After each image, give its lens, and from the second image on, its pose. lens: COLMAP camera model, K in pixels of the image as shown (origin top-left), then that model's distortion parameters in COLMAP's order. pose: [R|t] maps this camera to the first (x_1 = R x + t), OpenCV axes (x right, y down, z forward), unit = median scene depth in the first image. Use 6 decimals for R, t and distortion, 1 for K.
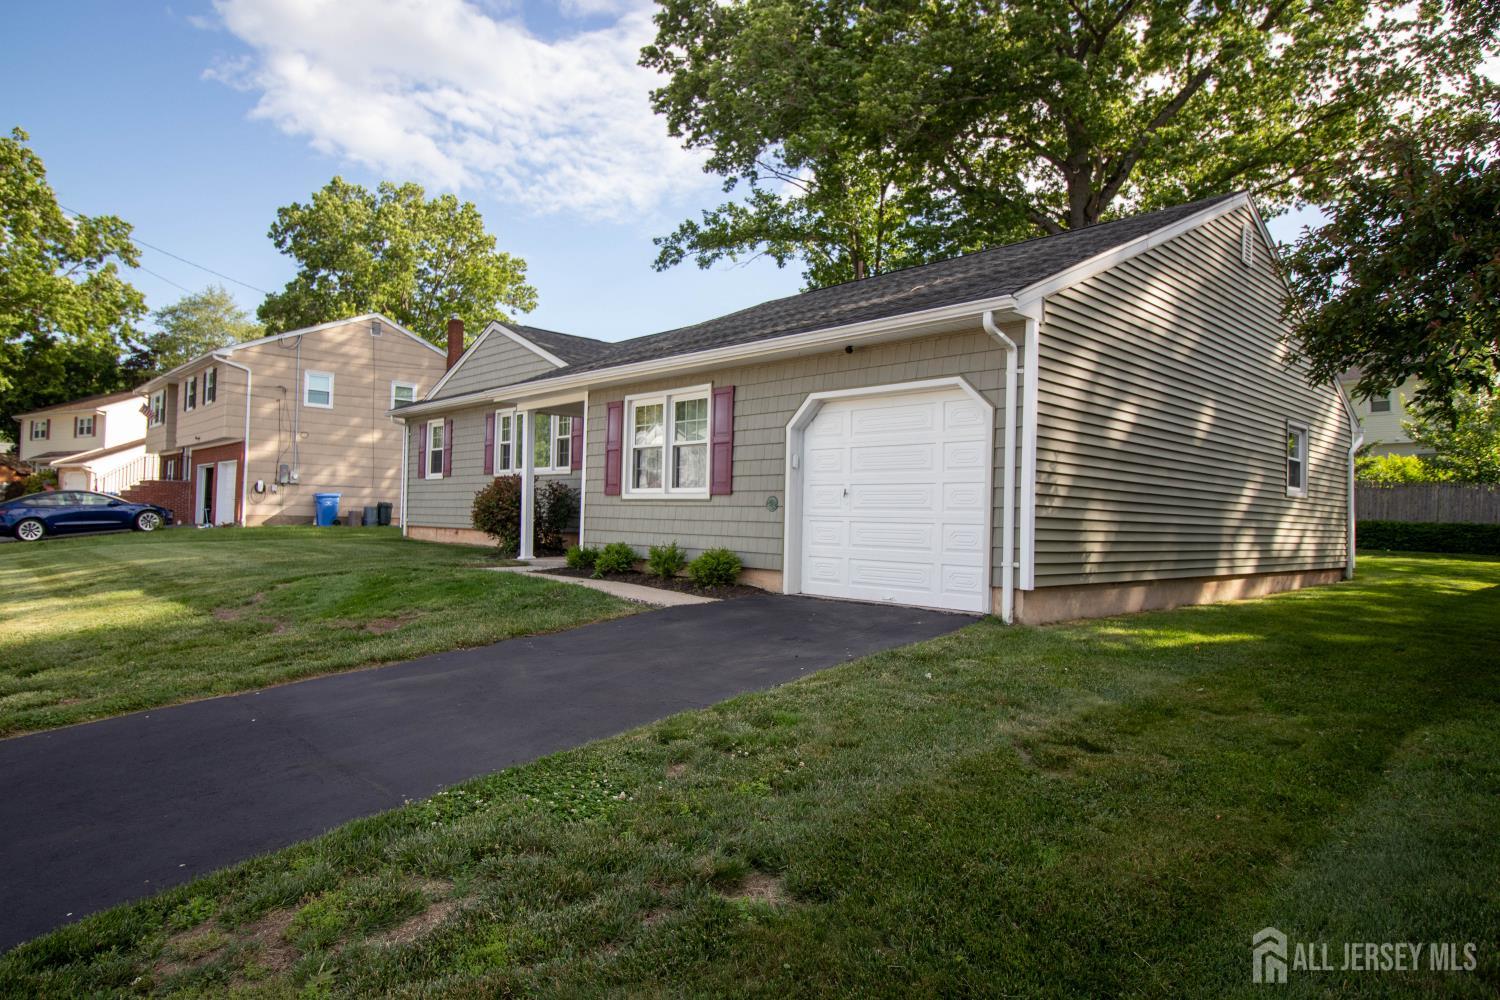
lens RADIAL K [[891.9, 0, 750.0], [0, 891.9, 500.0], [0, 0, 1]] dist [0.000194, -0.000016]
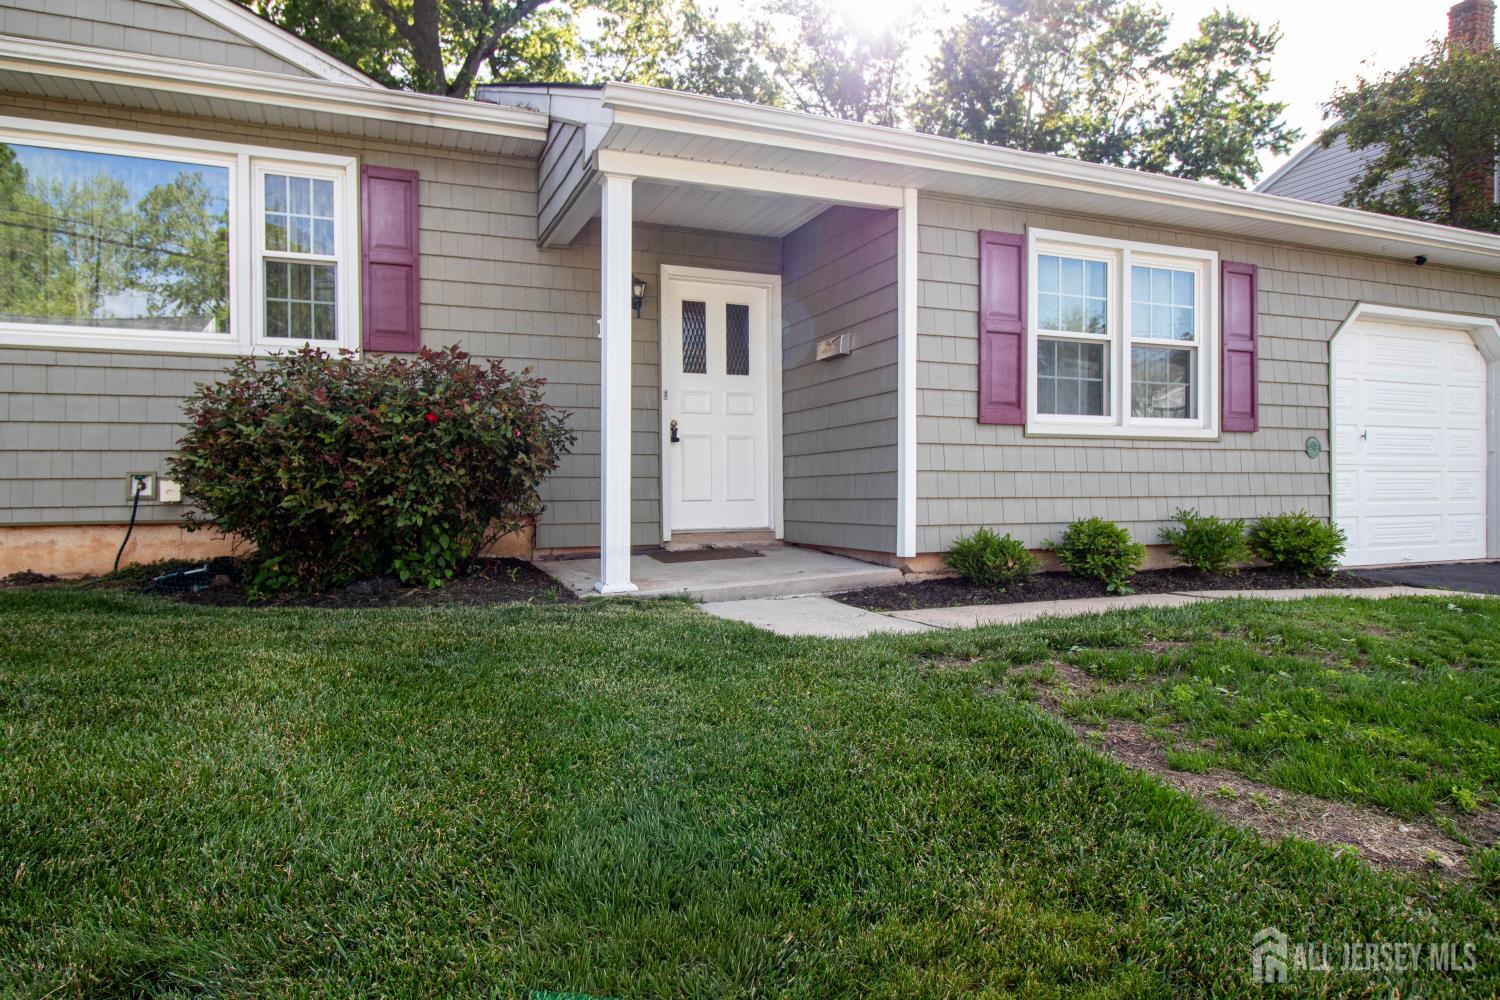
lens RADIAL K [[906.6, 0, 750.0], [0, 906.6, 500.0], [0, 0, 1]] dist [-0.000544, -0.000411]
pose [[0.355620, -0.042355, 0.933671, -0.745811], [-0.010083, 0.998741, 0.049147, 0.013887], [-0.934576, -0.026892, 0.354745, 1.062103]]
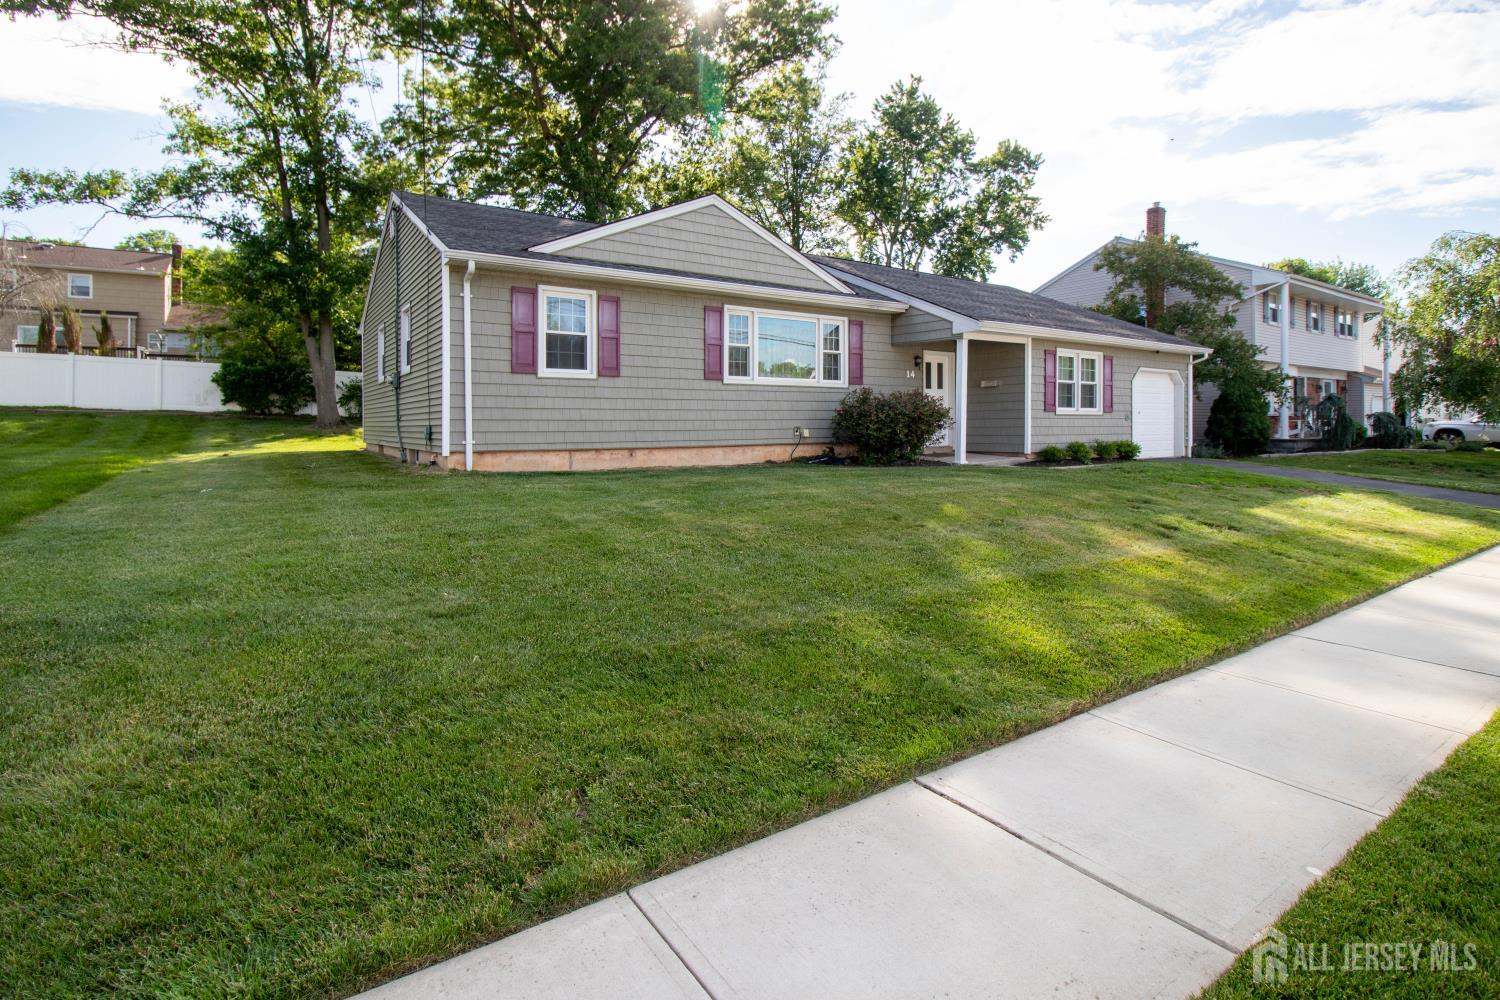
lens RADIAL K [[713.7, 0, 746.7], [0, 713.7, 469.8], [0, 0, 1]] dist [-0.001842, -0.000347]
pose [[0.163805, -0.088952, 0.982474, -1.620259], [-0.016867, 0.995528, 0.092946, -0.012596], [-0.986349, -0.031796, 0.161572, 1.464010]]
